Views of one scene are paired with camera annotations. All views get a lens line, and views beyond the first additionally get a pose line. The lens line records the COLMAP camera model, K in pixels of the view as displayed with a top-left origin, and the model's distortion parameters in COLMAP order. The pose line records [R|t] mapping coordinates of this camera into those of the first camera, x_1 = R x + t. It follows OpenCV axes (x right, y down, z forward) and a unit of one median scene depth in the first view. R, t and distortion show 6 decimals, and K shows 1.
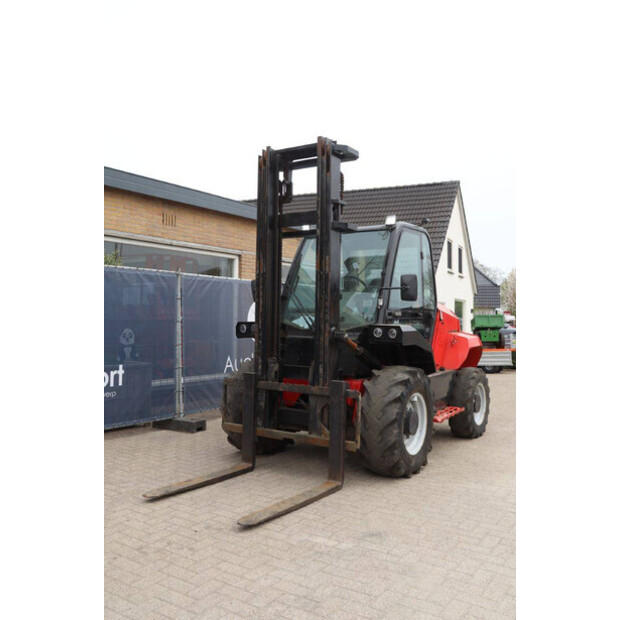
lens RADIAL K [[576.3, 0, 306.9], [0, 576.3, 324.6], [0, 0, 1]] dist [-0.080046, 0.000000]
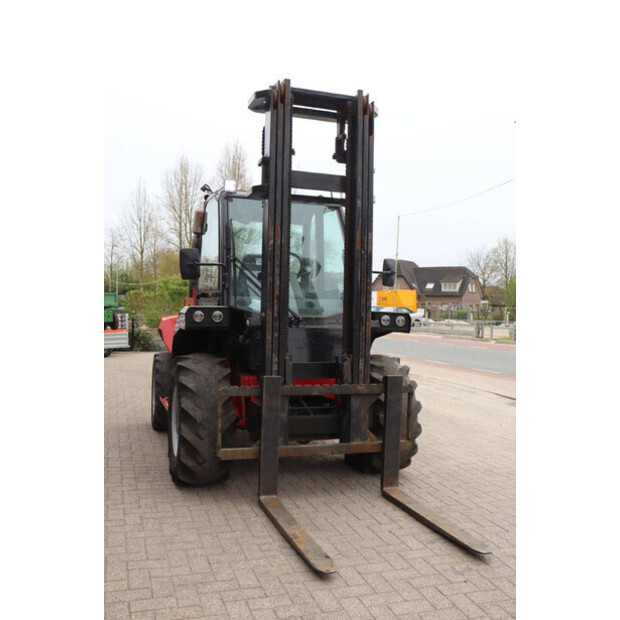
lens RADIAL K [[597.1, 0, 303.2], [0, 597.1, 319.9], [0, 0, 1]] dist [-0.061193, 0.000000]
pose [[0.618732, -0.016501, 0.785428, -0.727948], [-0.009985, 0.999533, 0.028865, -0.013468], [-0.785538, -0.025702, 0.618279, 0.517619]]
